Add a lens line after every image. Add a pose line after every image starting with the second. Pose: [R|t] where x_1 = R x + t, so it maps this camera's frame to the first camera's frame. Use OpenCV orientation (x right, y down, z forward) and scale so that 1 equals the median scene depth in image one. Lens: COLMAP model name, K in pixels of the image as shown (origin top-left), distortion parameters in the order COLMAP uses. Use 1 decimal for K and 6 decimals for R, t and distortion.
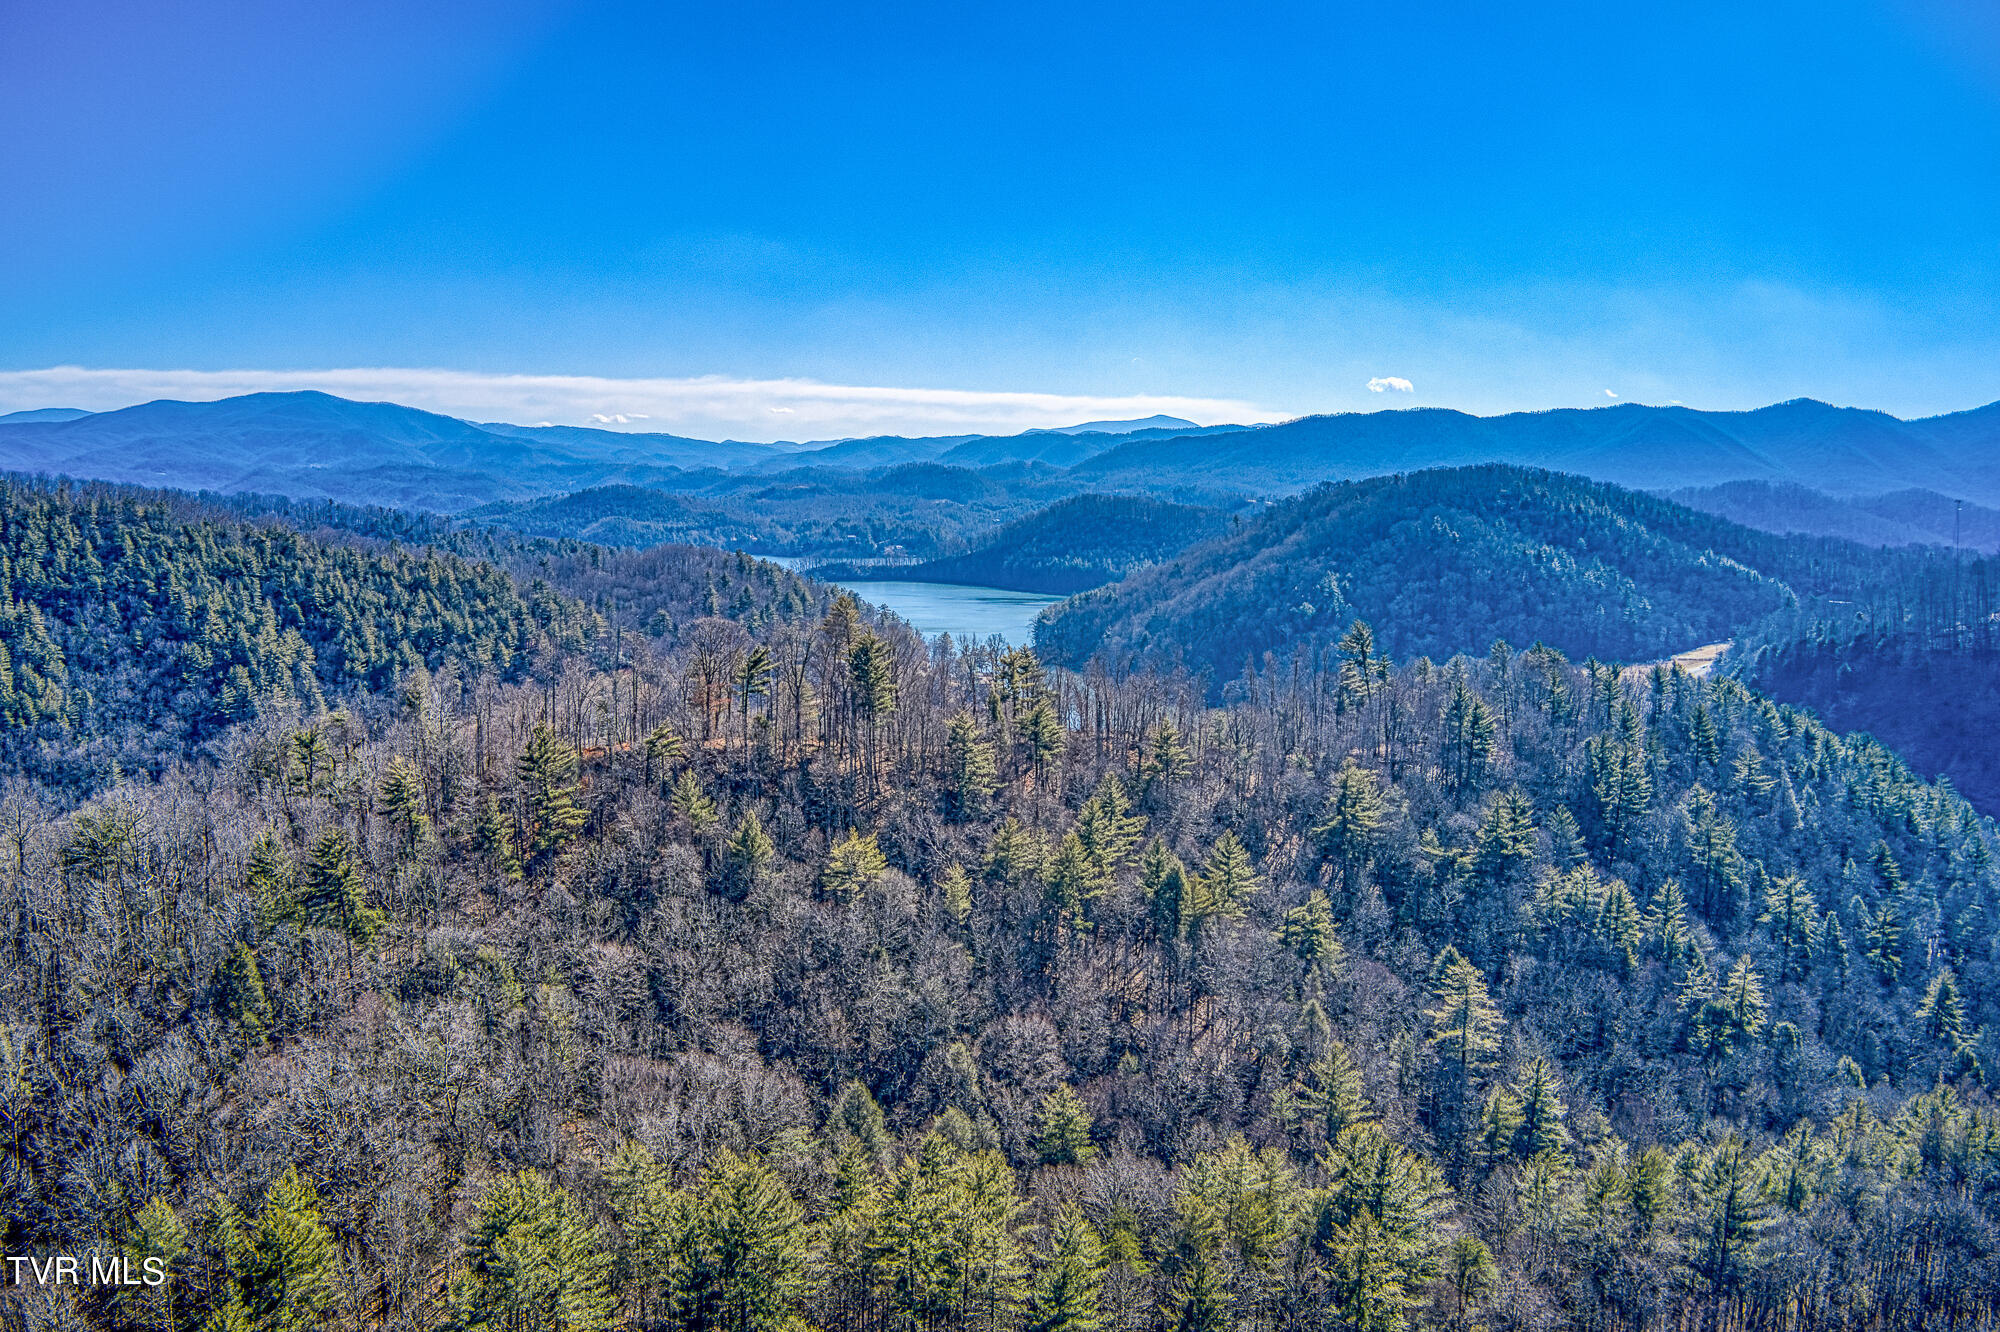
lens RADIAL K [[1700.3, 0, 1003.0], [0, 1700.3, 641.6], [0, 0, 1]] dist [-0.132028, -0.015442]
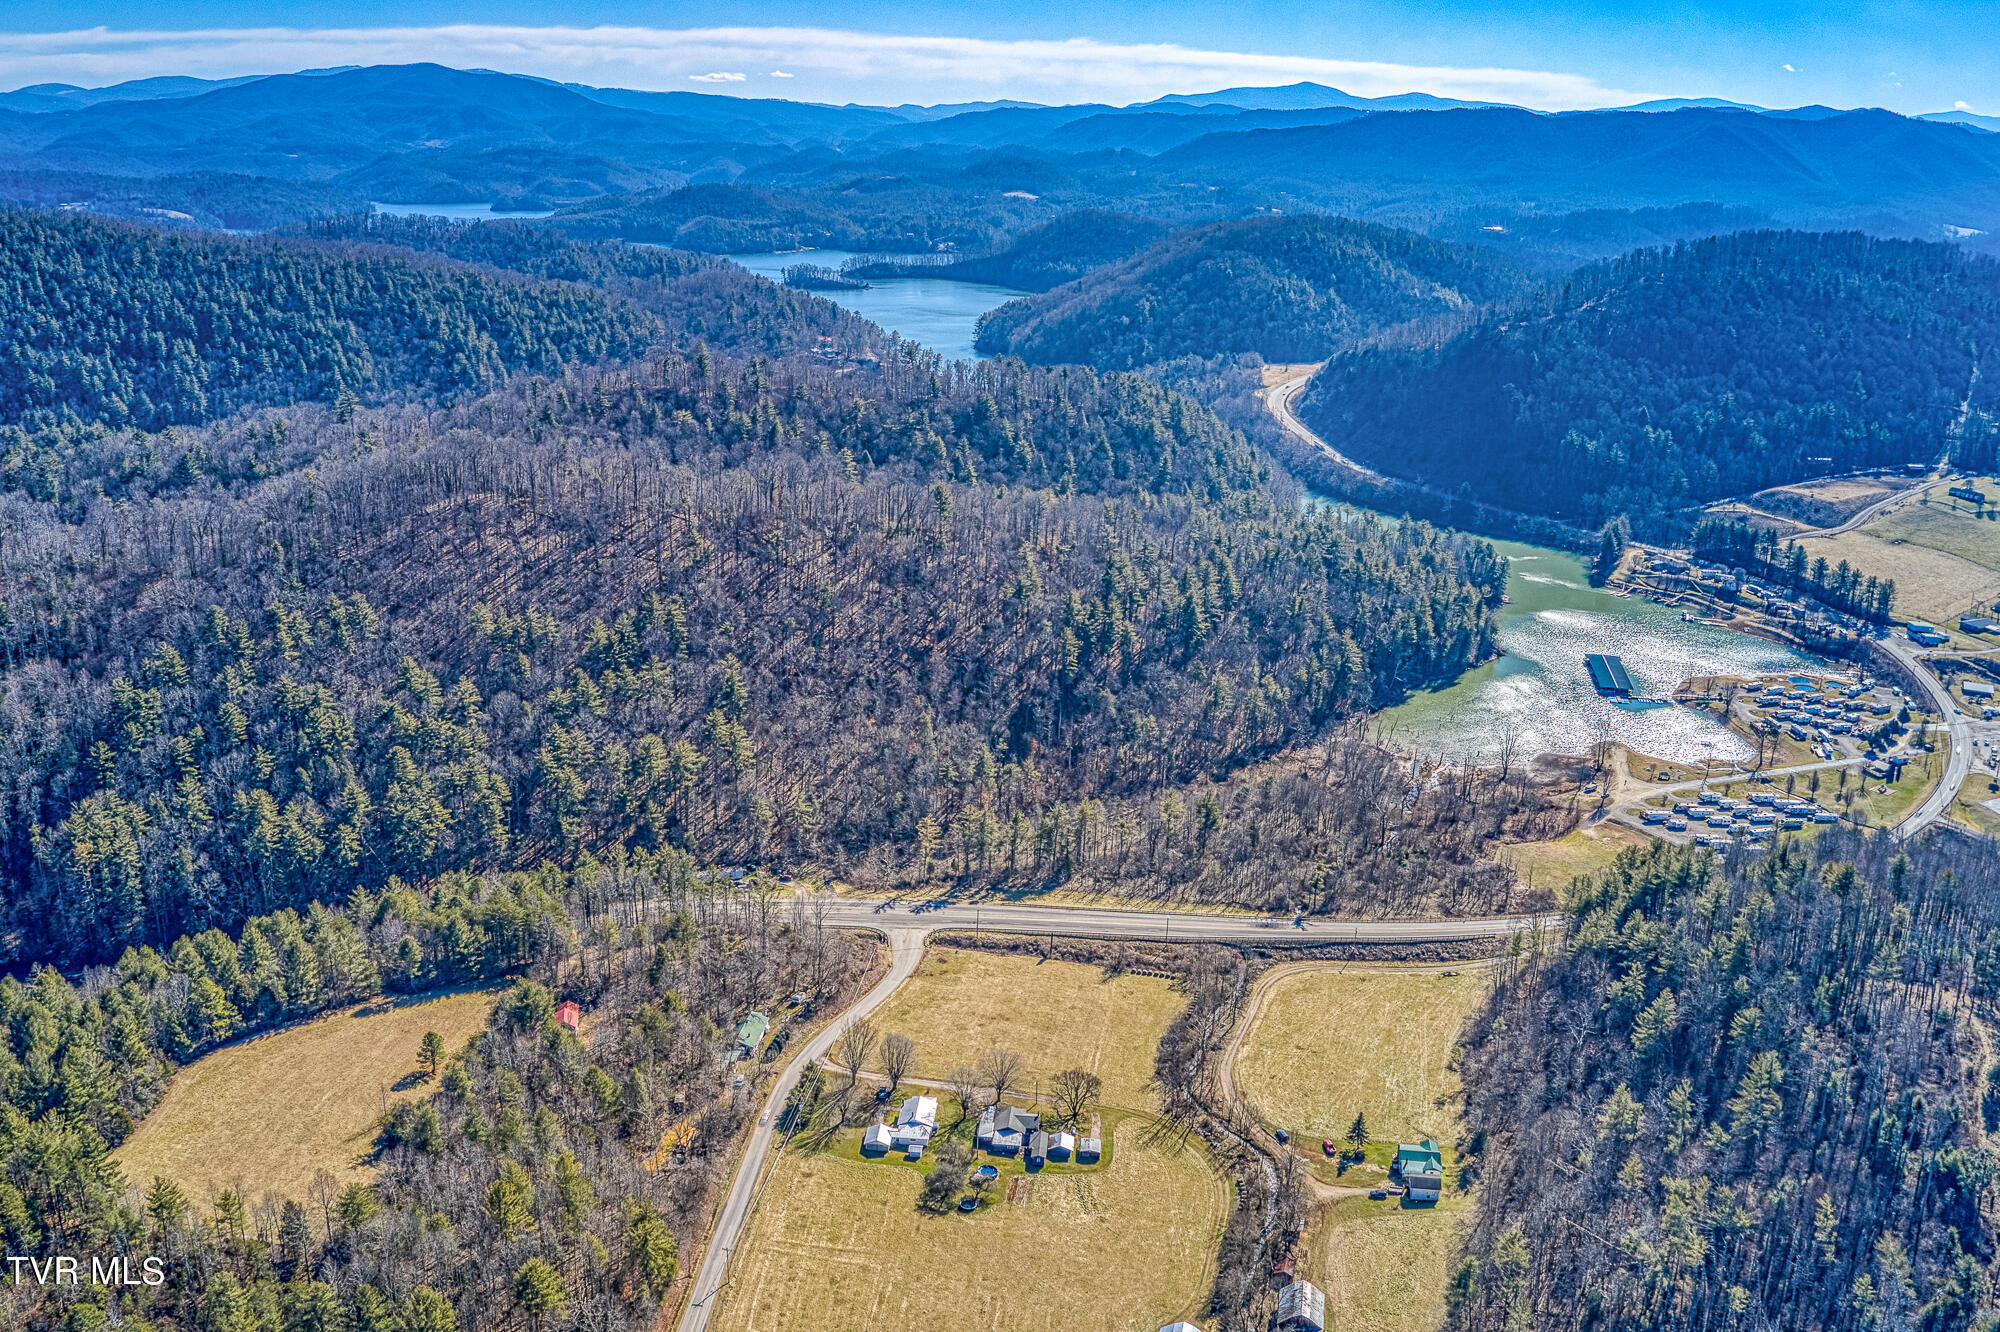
lens RADIAL K [[1700.3, 0, 1003.0], [0, 1700.3, 641.6], [0, 0, 1]] dist [-0.132028, -0.015442]
pose [[0.997401, 0.031015, -0.065032, 0.256944], [-0.018292, 0.982036, 0.187807, -0.027605], [0.069688, -0.186129, 0.980051, -0.788200]]
